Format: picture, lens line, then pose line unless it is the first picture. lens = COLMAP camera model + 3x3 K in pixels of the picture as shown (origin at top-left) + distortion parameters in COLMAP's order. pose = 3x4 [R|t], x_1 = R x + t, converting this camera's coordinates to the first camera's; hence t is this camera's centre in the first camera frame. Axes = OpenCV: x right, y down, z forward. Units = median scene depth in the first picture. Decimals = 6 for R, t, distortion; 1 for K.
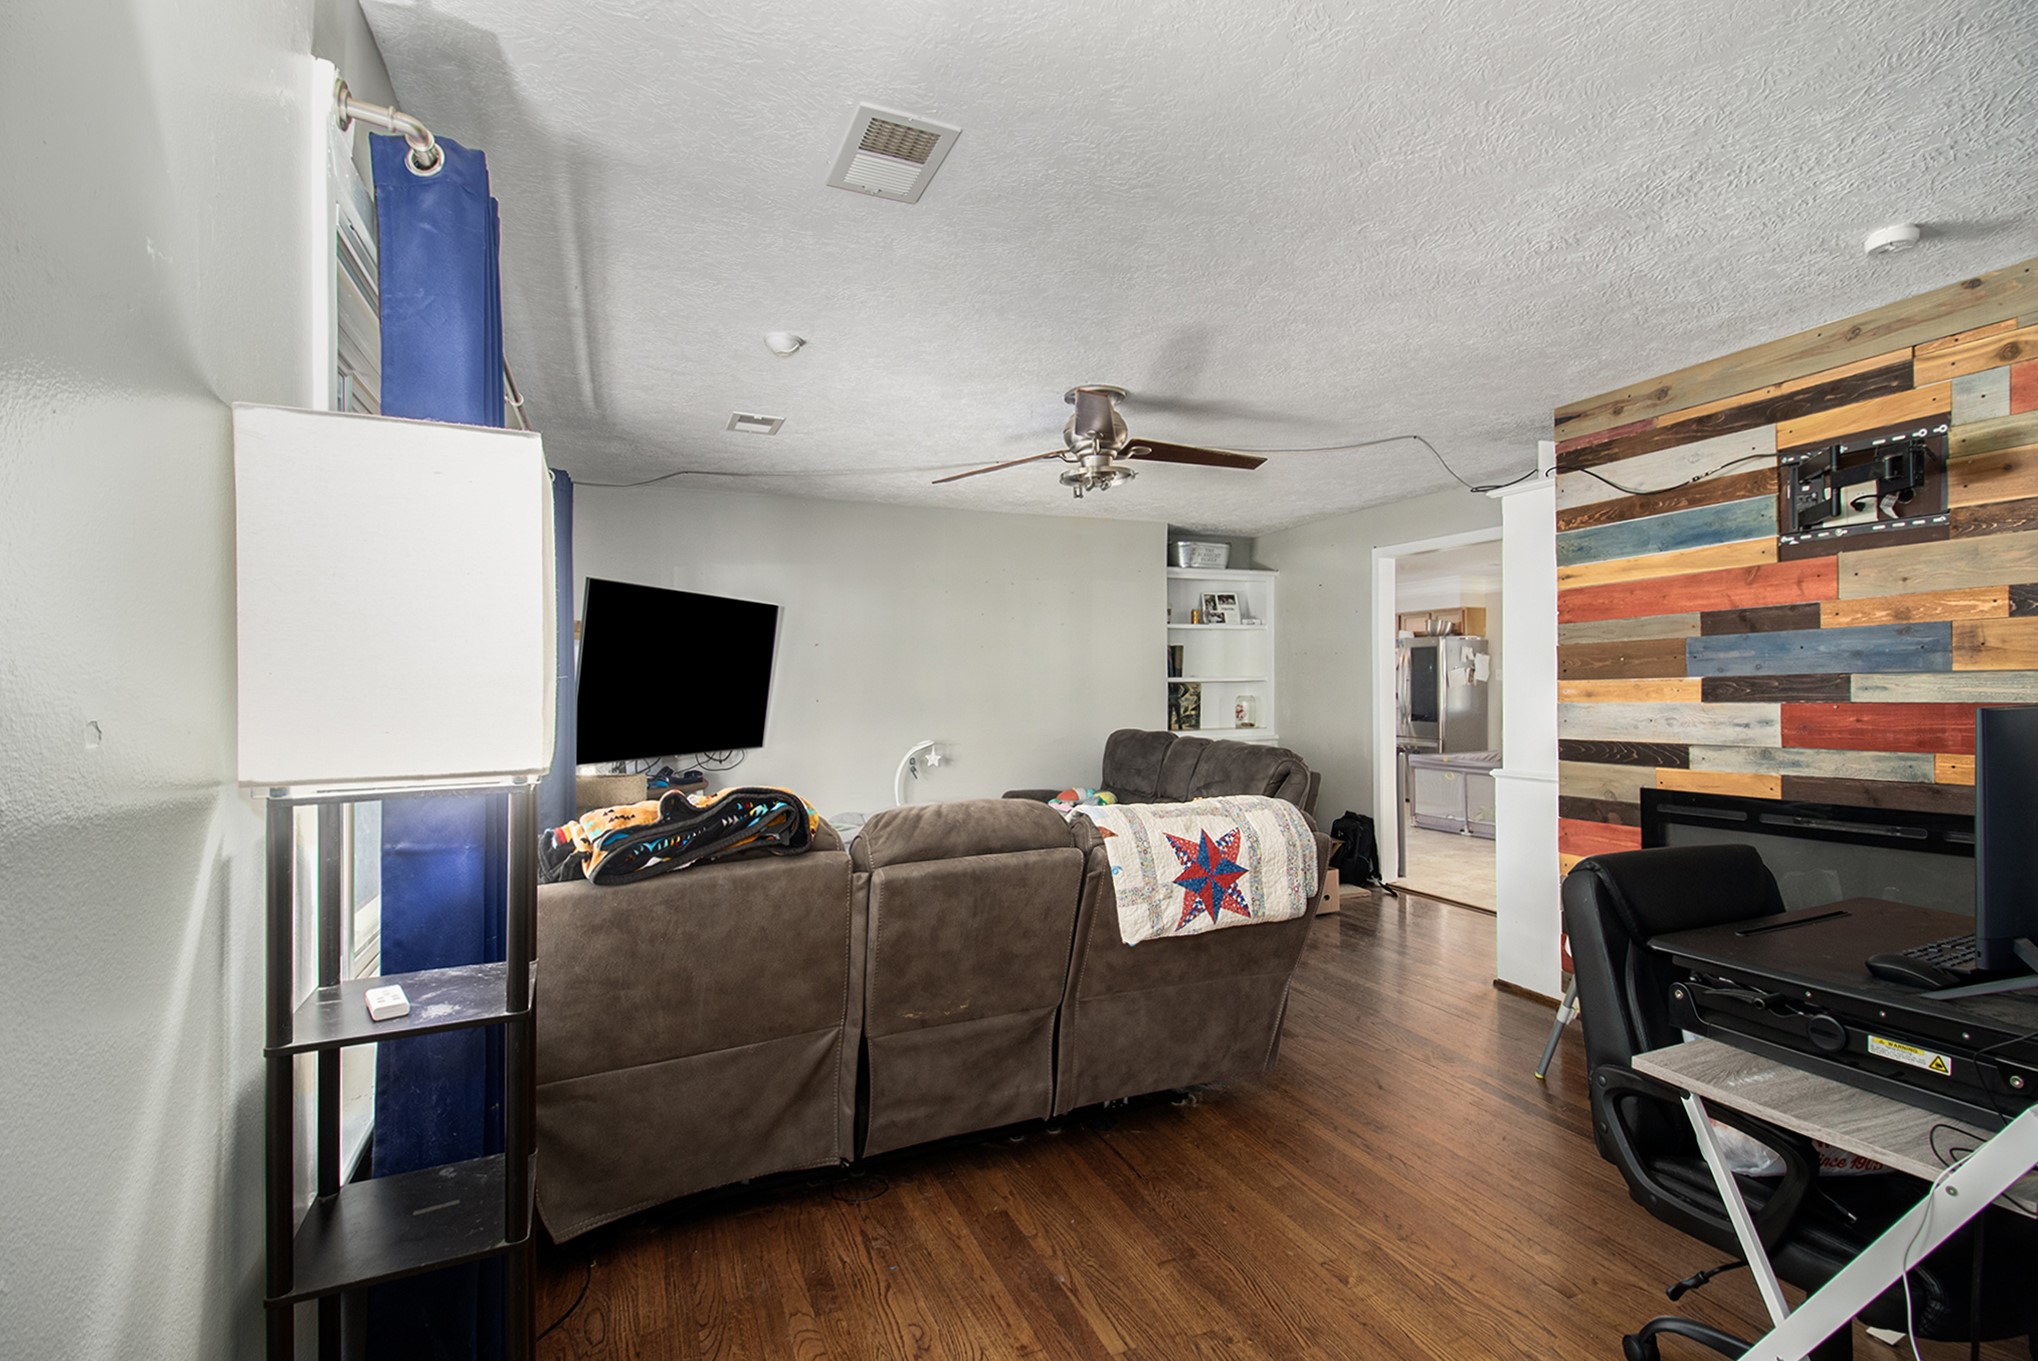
lens RADIAL K [[957.3, 0, 1029.9], [0, 957.3, 690.0], [0, 0, 1]] dist [-0.002688, -0.000199]
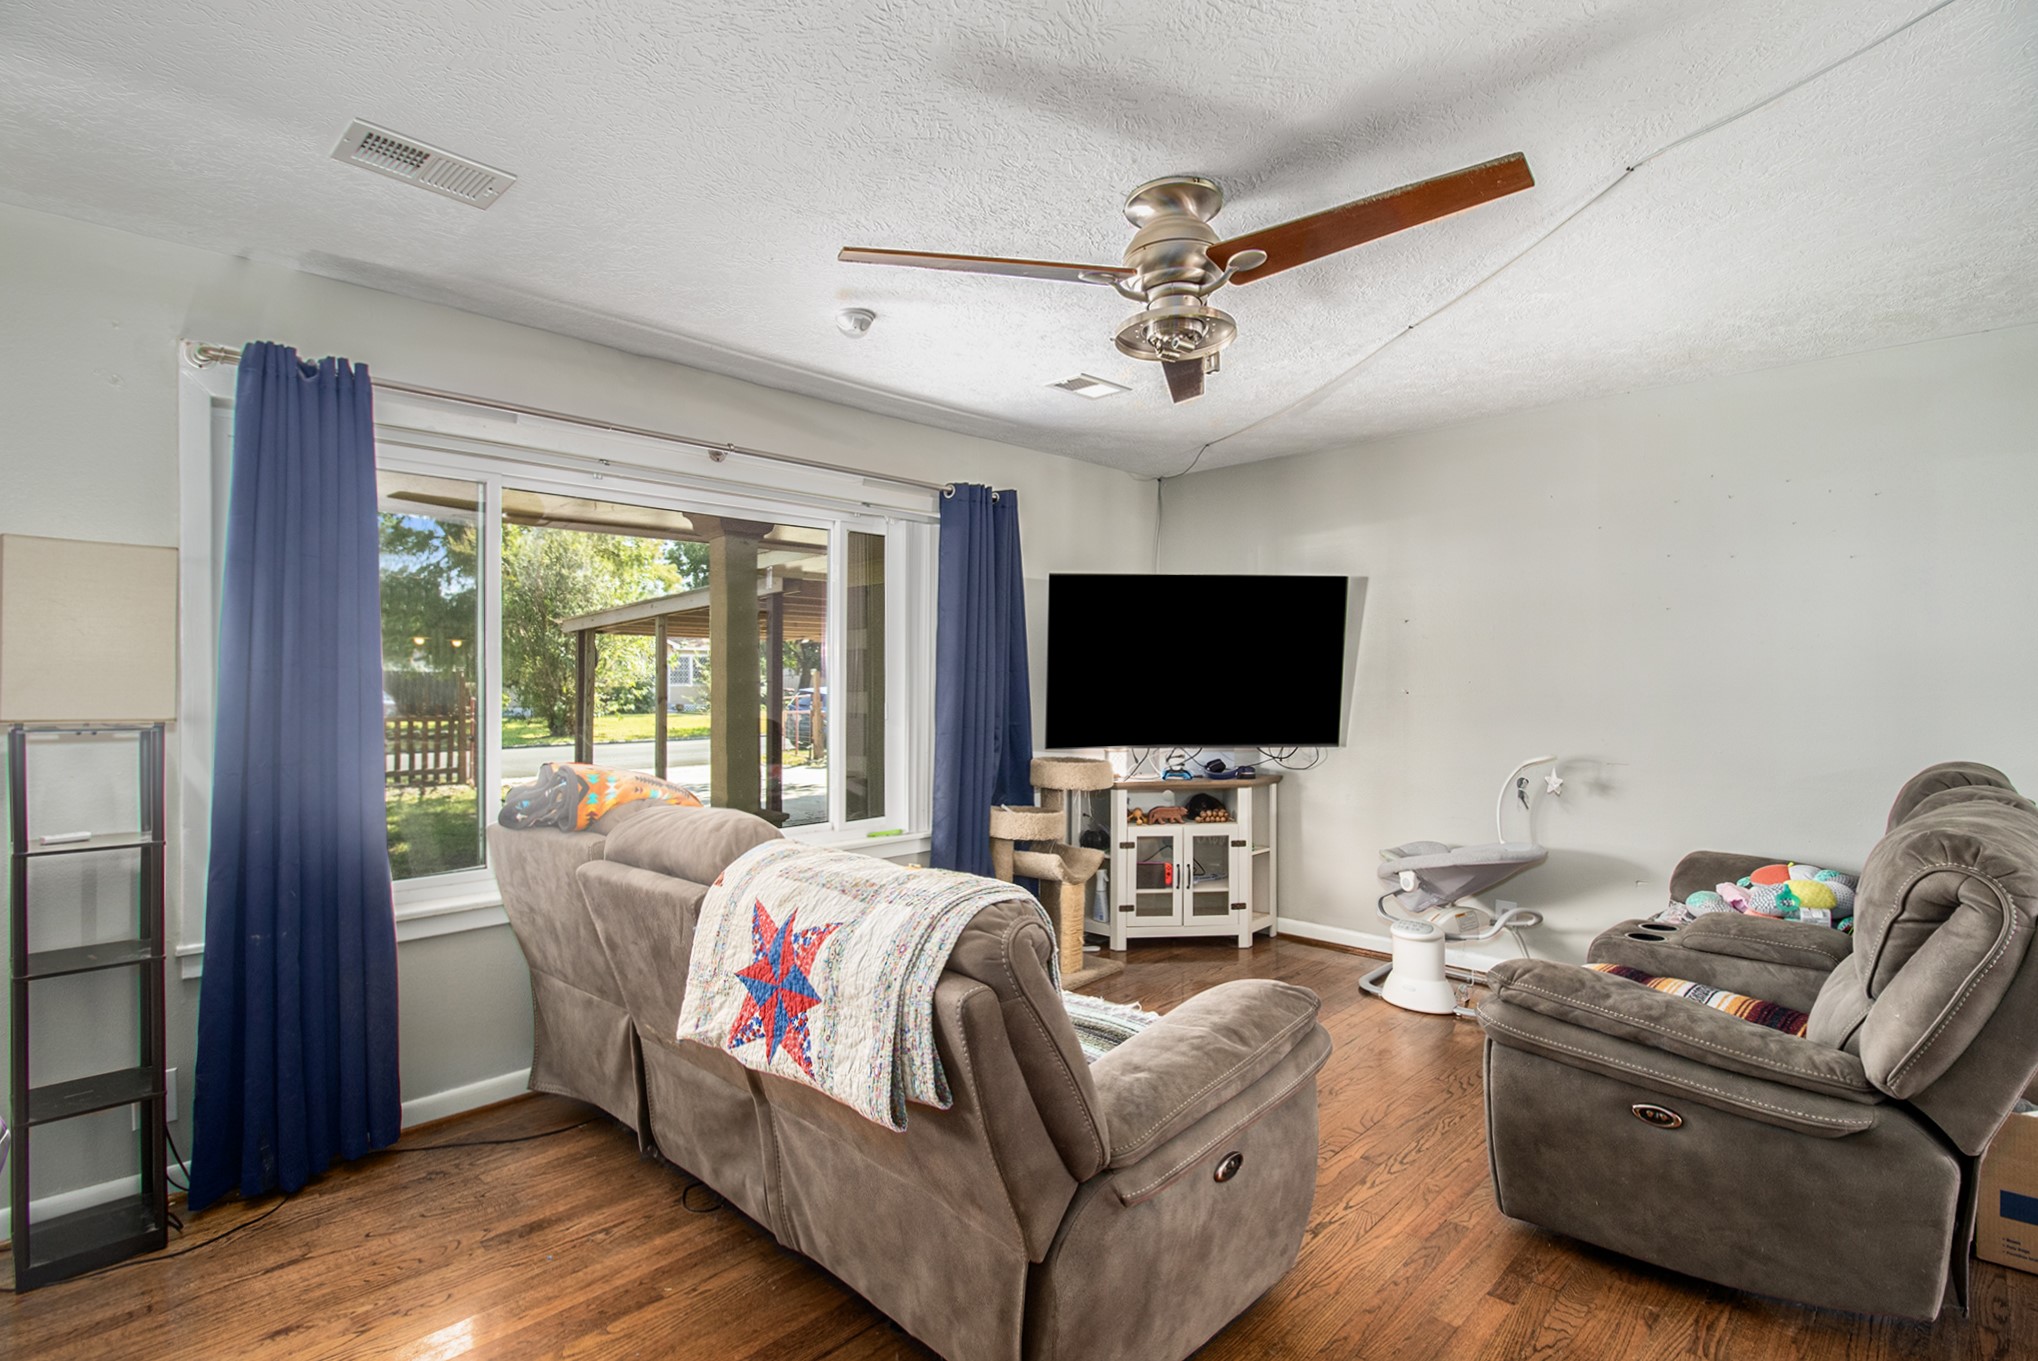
lens RADIAL K [[957.3, 0, 1022.7], [0, 957.3, 674.0], [0, 0, 1]] dist [-0.002688, -0.000199]
pose [[0.371200, -0.000596, -0.928553, 0.808222], [0.002151, 0.999998, 0.000218, -0.006807], [0.928550, -0.002078, 0.371201, 0.903514]]
